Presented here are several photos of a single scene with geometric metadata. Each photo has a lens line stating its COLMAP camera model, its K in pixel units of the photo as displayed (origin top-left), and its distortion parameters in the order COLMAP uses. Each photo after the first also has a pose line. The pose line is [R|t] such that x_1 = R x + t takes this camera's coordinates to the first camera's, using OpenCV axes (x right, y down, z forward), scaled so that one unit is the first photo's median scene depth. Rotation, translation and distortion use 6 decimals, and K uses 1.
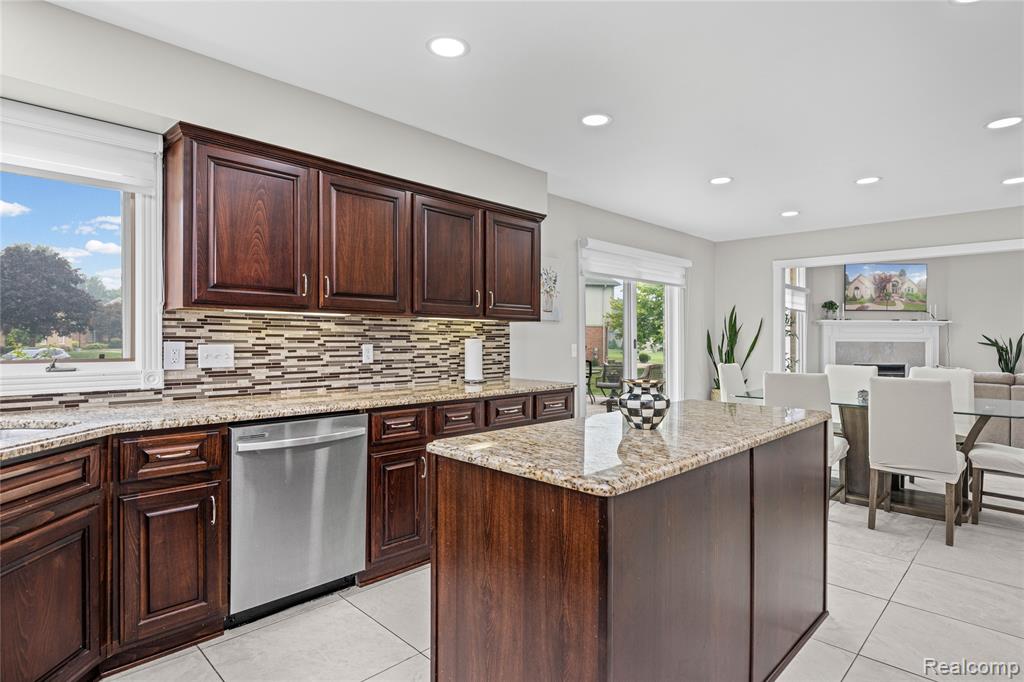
lens RADIAL K [[547.6, 0, 513.7], [0, 547.6, 343.8], [0, 0, 1]] dist [0.000431, -0.000472]
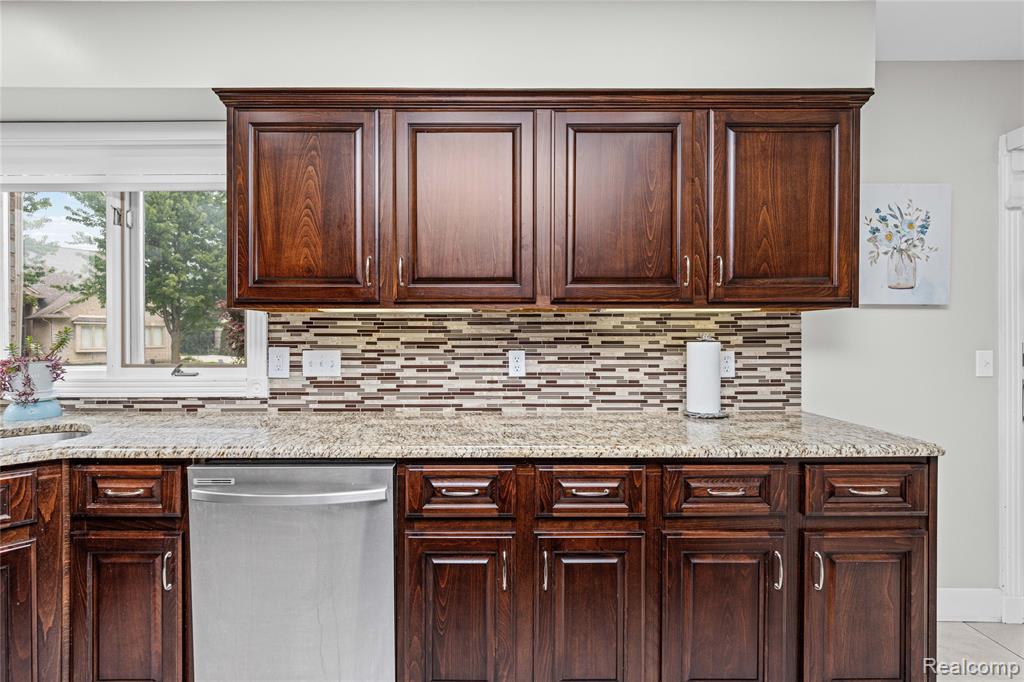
lens RADIAL K [[458.1, 0, 509.4], [0, 458.1, 343.5], [0, 0, 1]] dist [0.000252, -0.000610]
pose [[0.696638, 0.003337, -0.717415, 0.171918], [-0.001333, 0.999993, 0.003357, -0.011363], [0.717421, -0.001382, 0.696638, 0.646073]]
